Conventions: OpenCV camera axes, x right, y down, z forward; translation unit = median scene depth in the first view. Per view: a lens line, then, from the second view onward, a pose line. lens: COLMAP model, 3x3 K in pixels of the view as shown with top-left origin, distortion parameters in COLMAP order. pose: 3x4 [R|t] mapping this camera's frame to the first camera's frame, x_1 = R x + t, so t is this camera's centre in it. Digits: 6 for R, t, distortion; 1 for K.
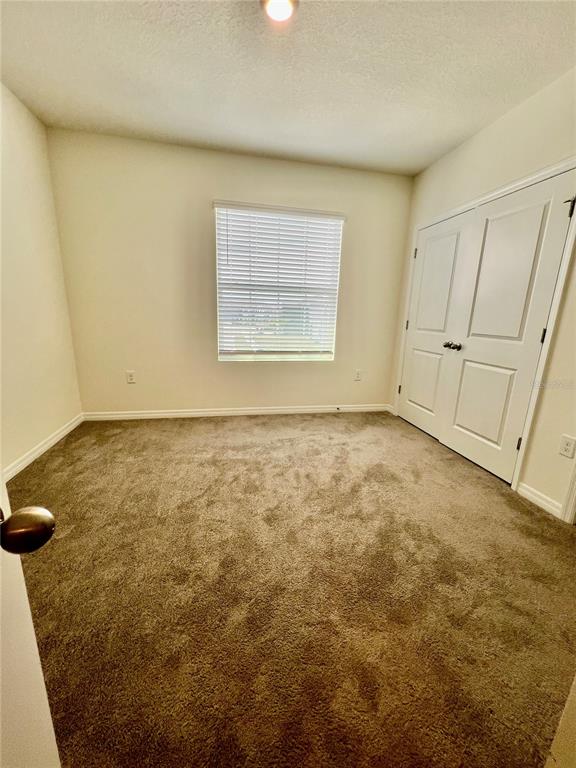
lens RADIAL K [[307.7, 0, 284.4], [0, 307.7, 388.8], [0, 0, 1]] dist [-0.001647, -0.000123]
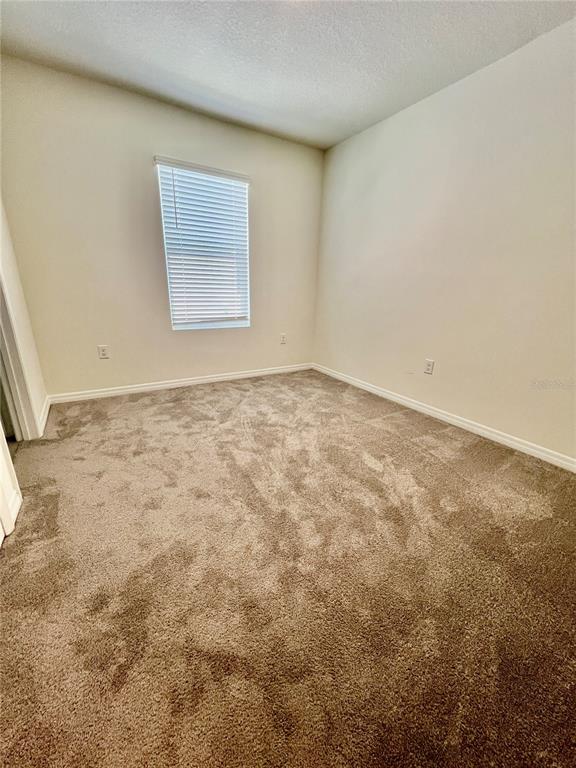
lens RADIAL K [[307.7, 0, 285.2], [0, 307.7, 380.2], [0, 0, 1]] dist [-0.001647, -0.000123]
pose [[0.941873, -0.105033, 0.319129, -0.168814], [0.079326, 0.992543, 0.092548, 0.002675], [-0.326470, -0.061853, 0.943182, -0.032816]]
